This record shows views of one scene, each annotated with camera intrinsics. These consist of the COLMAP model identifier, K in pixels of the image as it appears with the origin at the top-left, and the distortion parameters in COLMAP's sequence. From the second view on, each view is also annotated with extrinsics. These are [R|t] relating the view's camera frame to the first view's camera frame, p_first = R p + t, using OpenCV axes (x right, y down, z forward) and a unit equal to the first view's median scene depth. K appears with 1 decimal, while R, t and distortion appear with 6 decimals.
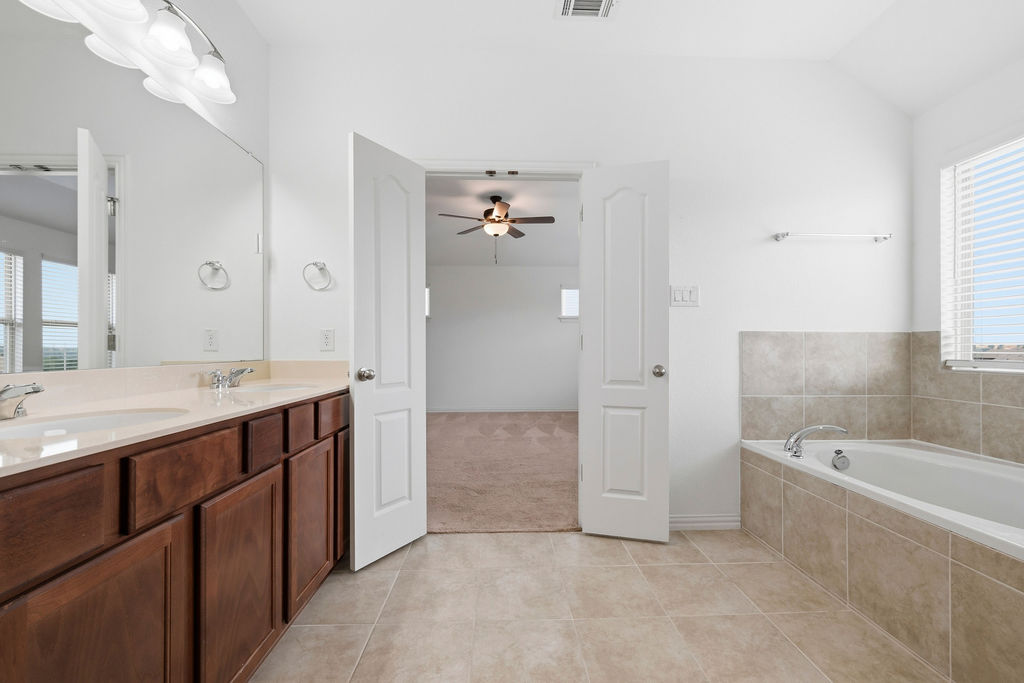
lens RADIAL K [[409.4, 0, 517.3], [0, 409.4, 349.6], [0, 0, 1]] dist [-0.000294, 0.000001]
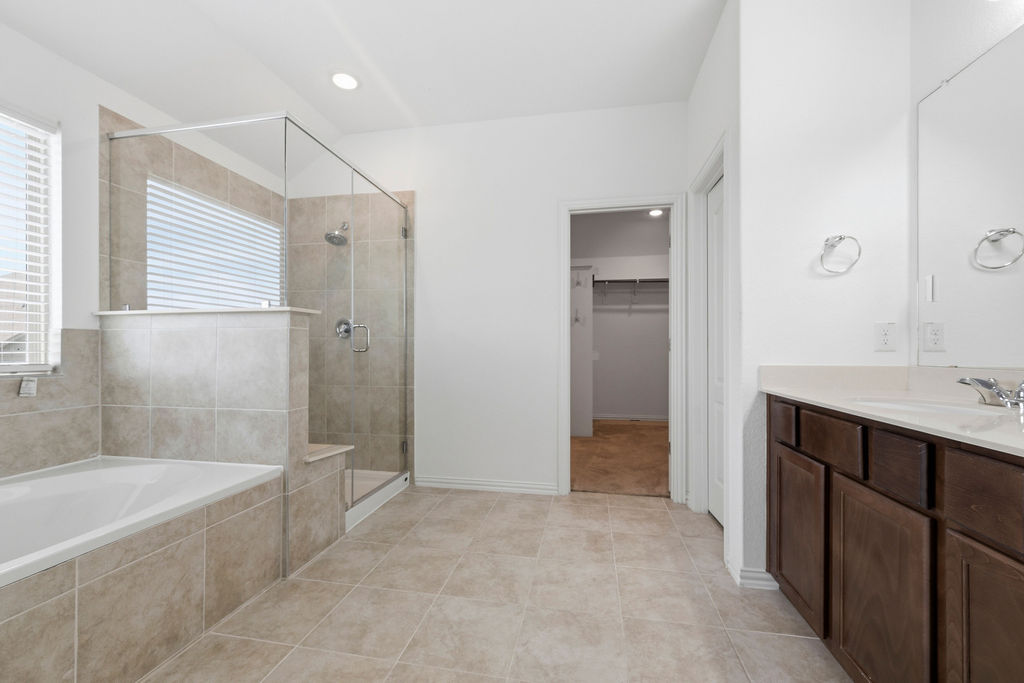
lens RADIAL K [[409.4, 0, 517.3], [0, 409.4, 349.6], [0, 0, 1]] dist [-0.000294, 0.000001]
pose [[-0.975753, 0.002359, 0.218863, -0.073836], [0.003250, 0.999988, 0.003711, -0.005686], [-0.218851, 0.004333, -0.975749, 1.918875]]
